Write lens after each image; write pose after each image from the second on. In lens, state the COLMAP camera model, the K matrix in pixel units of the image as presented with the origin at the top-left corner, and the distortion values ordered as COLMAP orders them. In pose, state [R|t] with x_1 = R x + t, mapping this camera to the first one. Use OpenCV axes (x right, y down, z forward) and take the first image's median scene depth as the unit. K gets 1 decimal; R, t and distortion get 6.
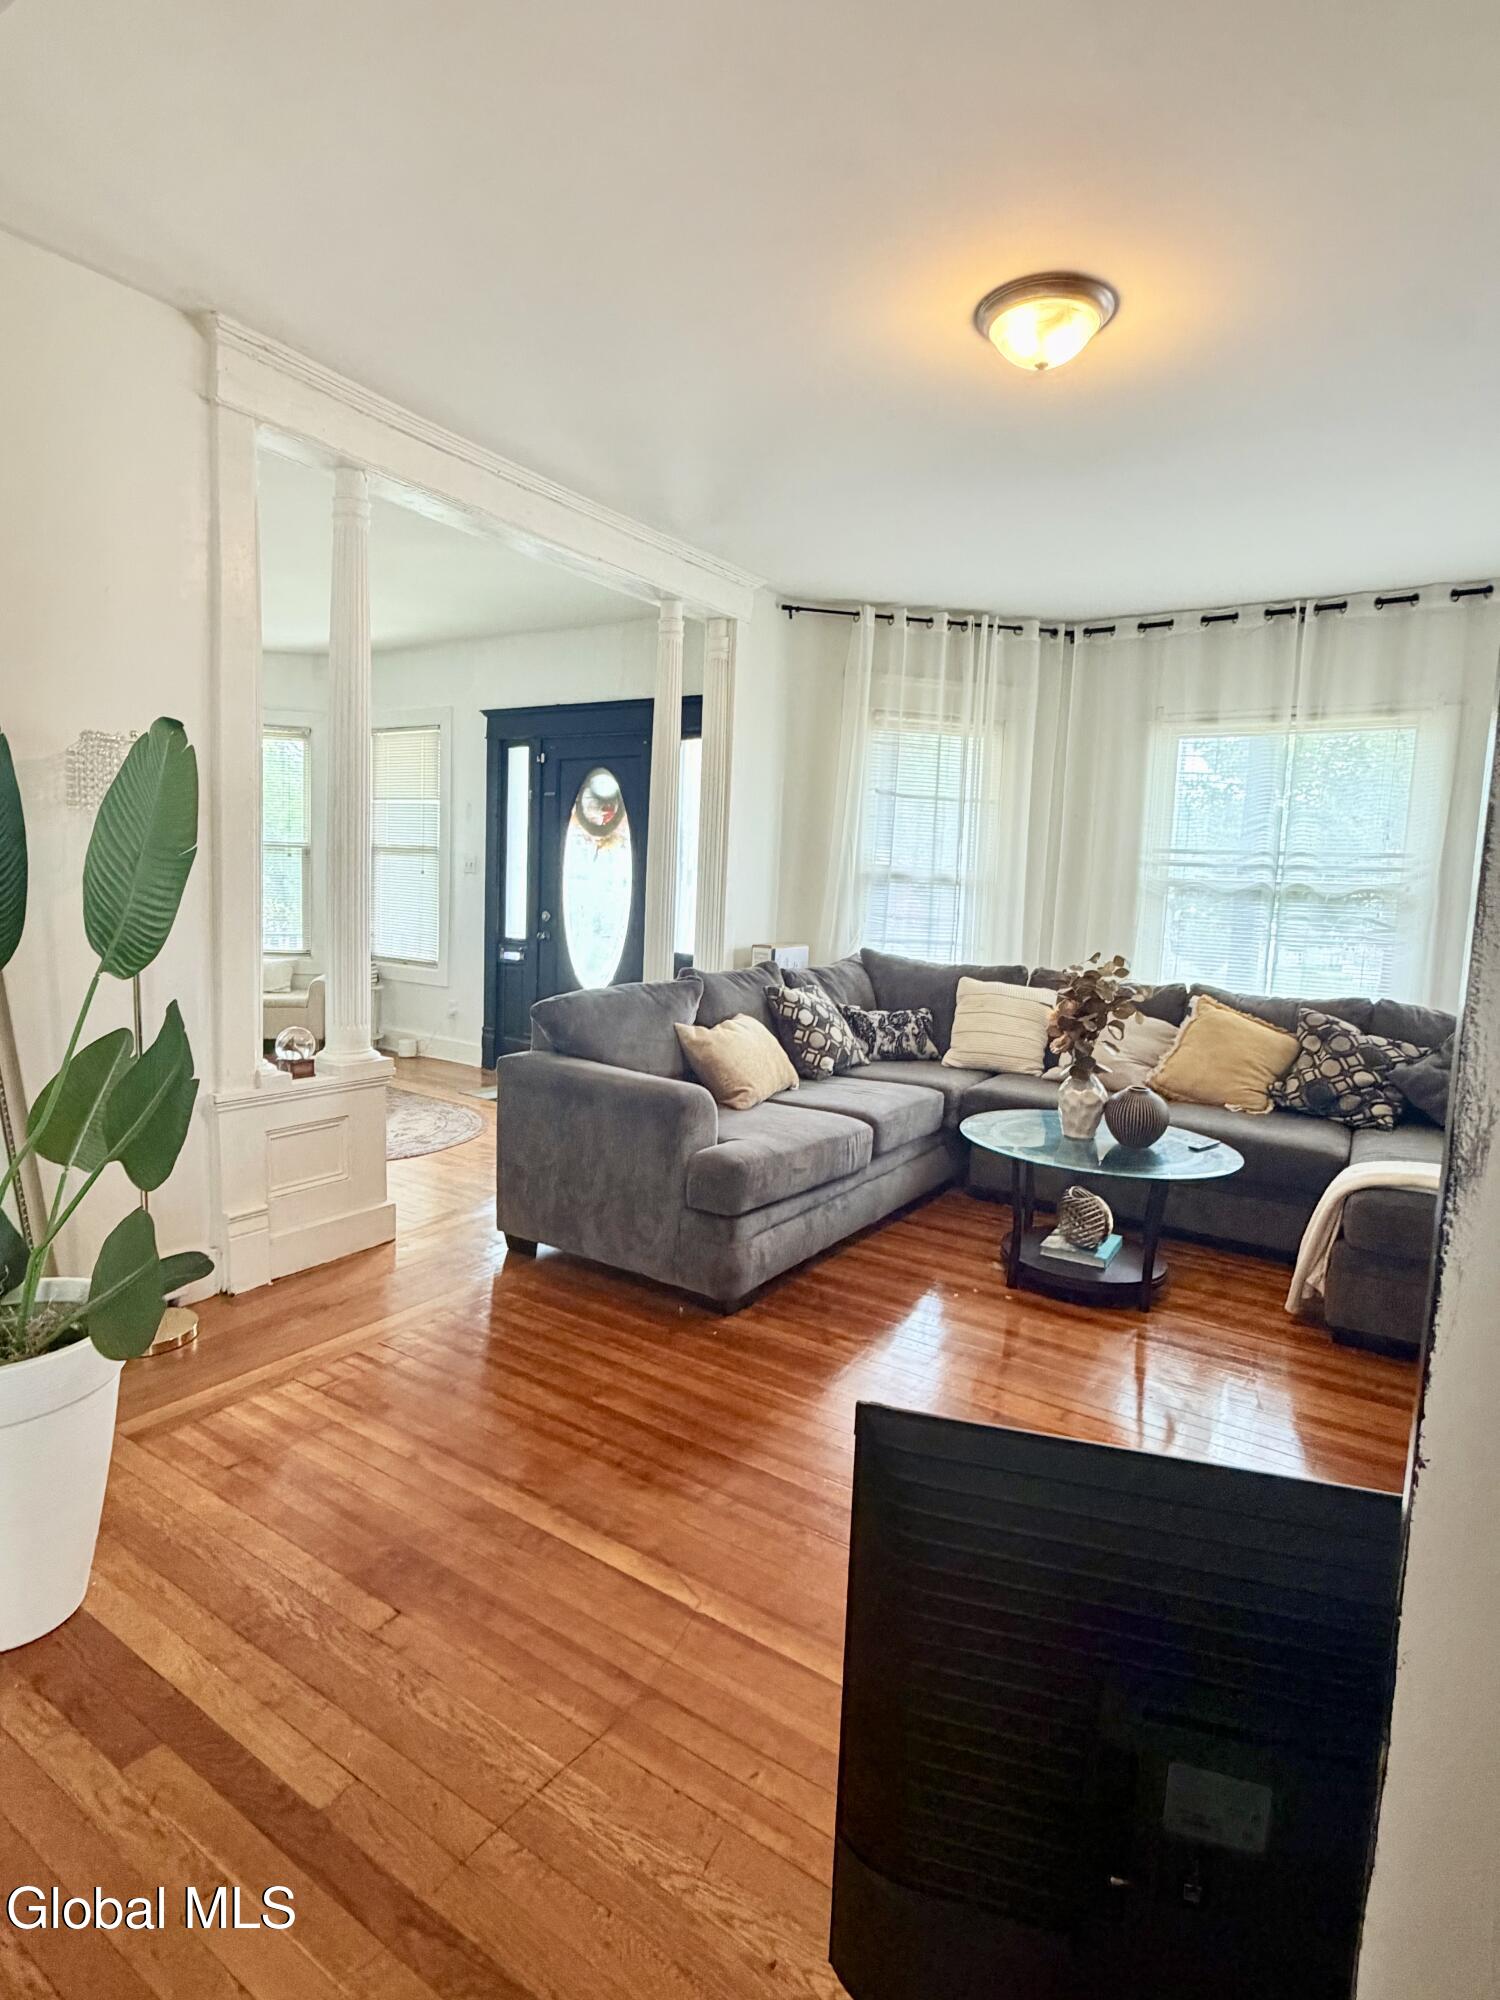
lens RADIAL K [[1046.2, 0, 746.0], [0, 1046.2, 992.9], [0, 0, 1]] dist [-0.000380, 0.001595]
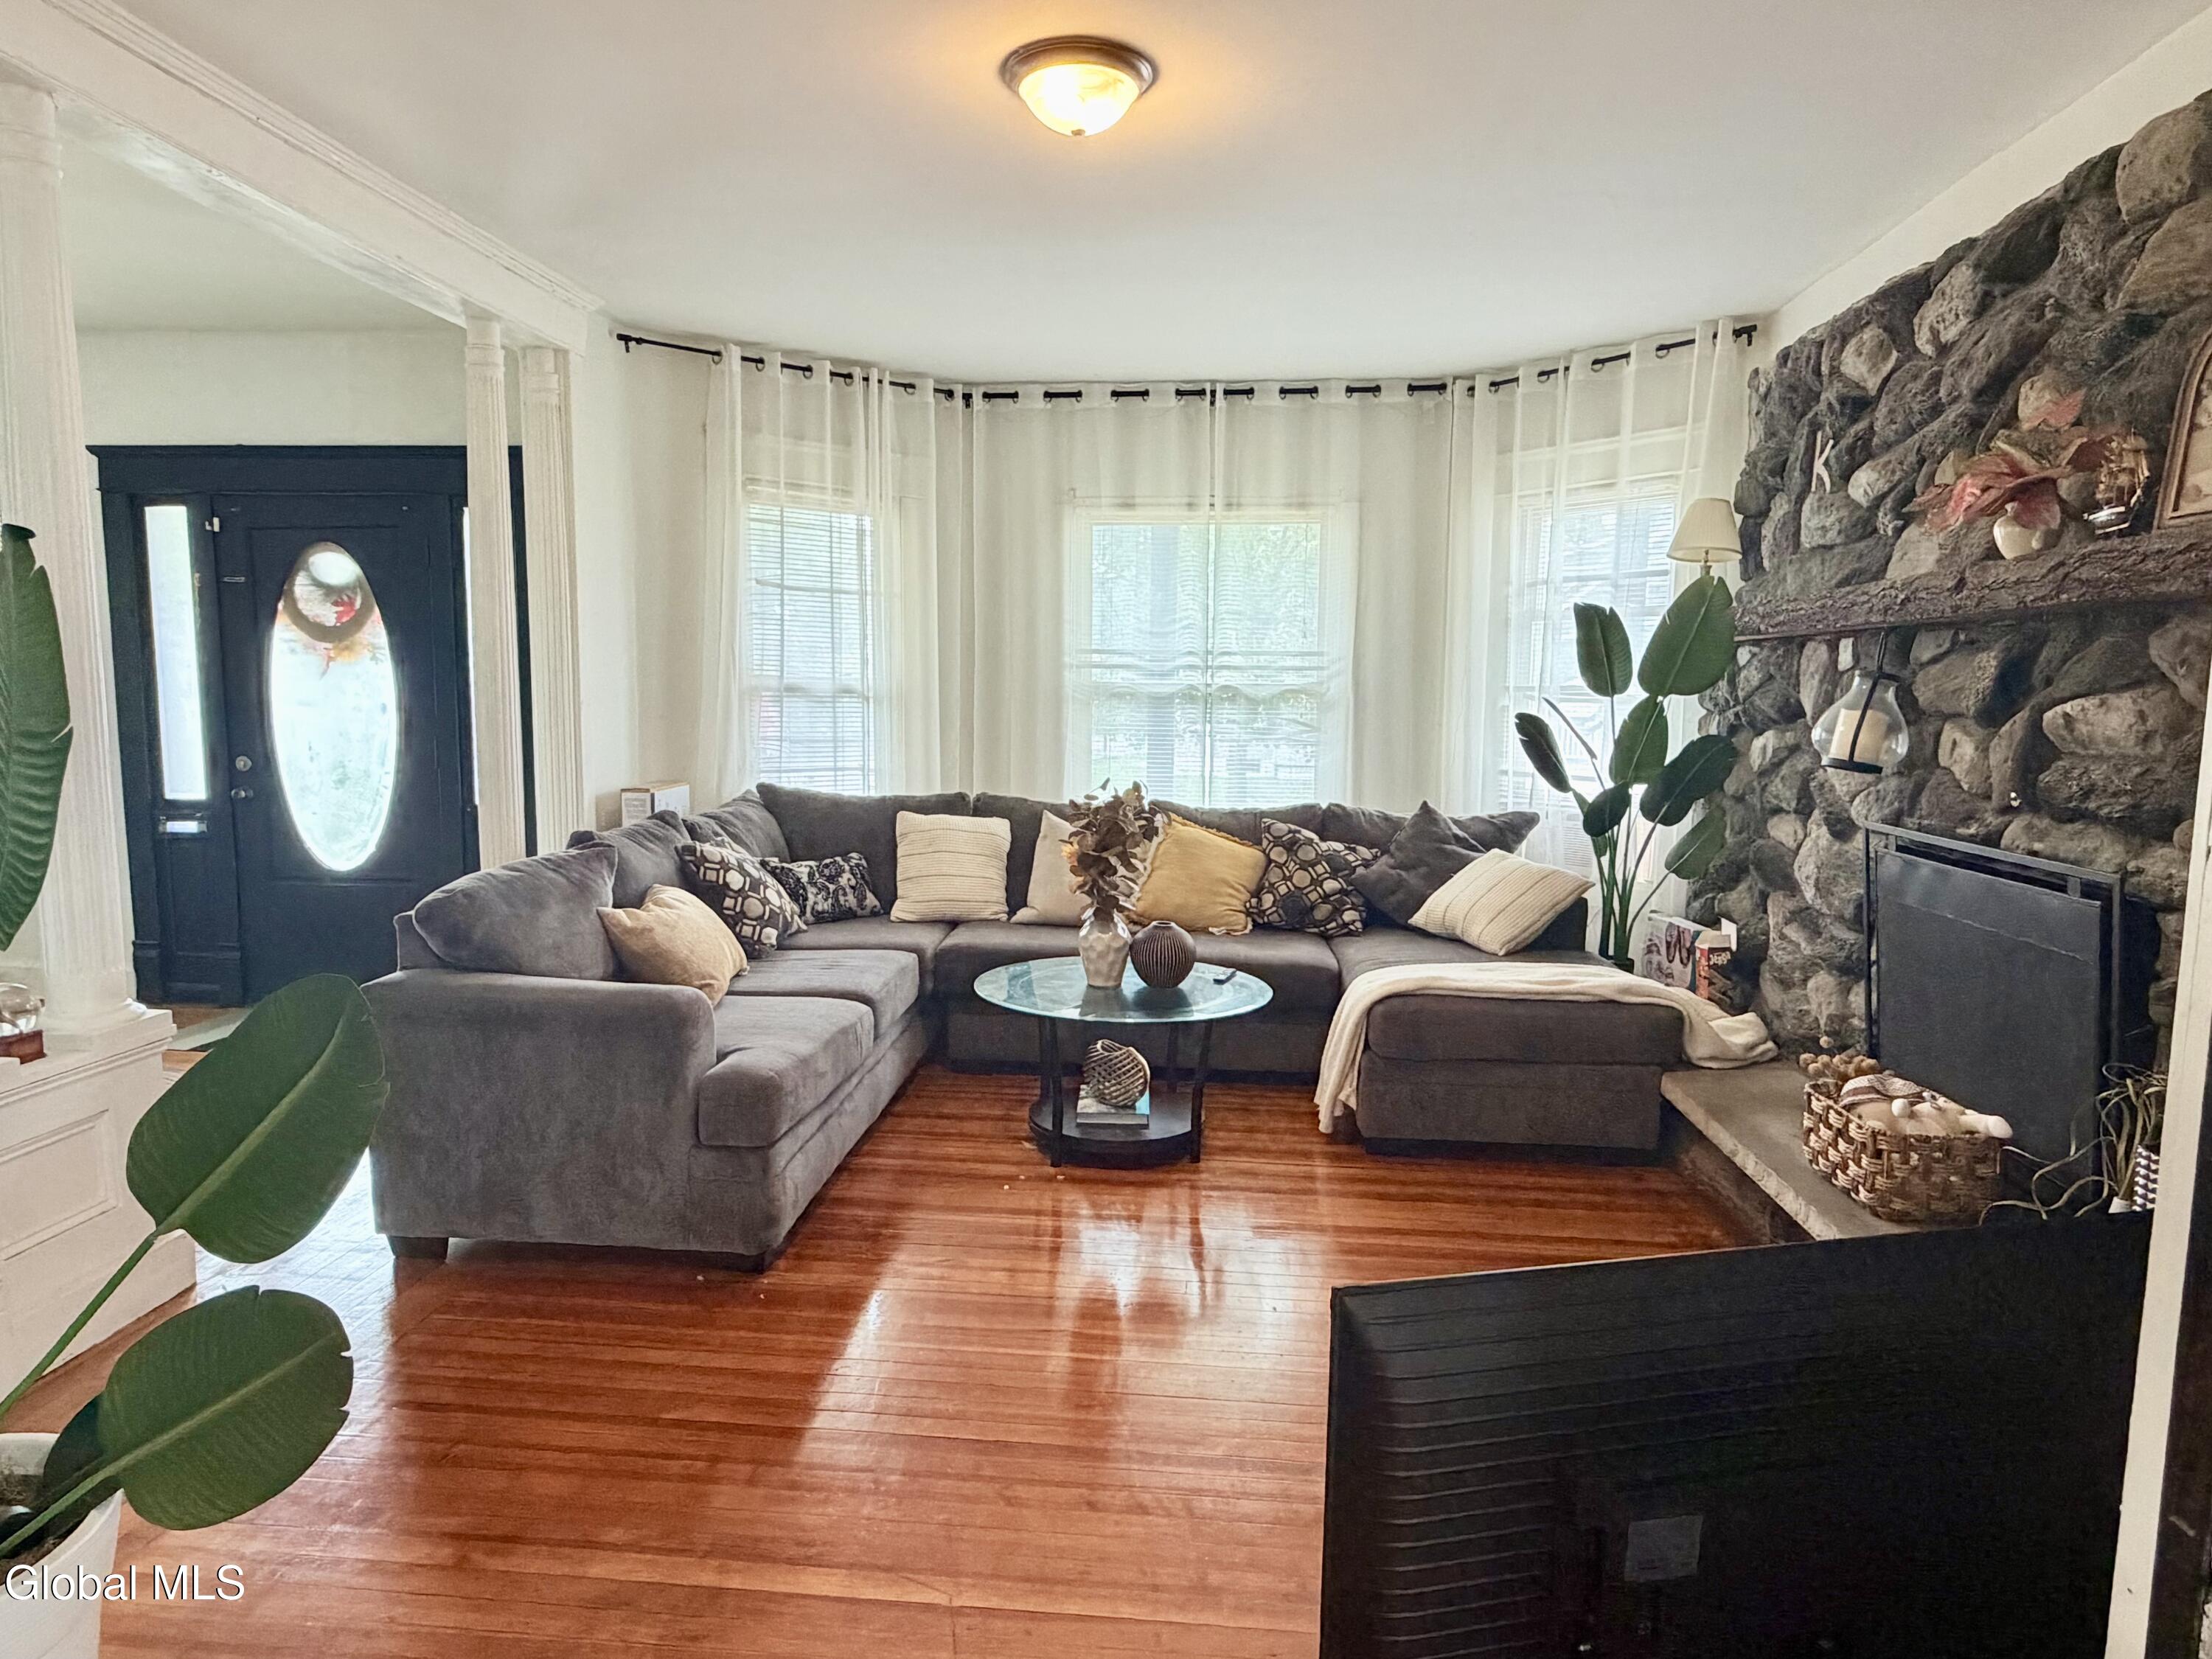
lens RADIAL K [[1327.1, 0, 1107.2], [0, 1327.1, 837.0], [0, 0, 1]] dist [-0.000288, 0.000210]
pose [[0.879432, -0.085334, 0.468313, -0.157709], [0.076437, 0.996350, 0.038012, -0.024813], [-0.469847, 0.002367, 0.882744, -0.003641]]
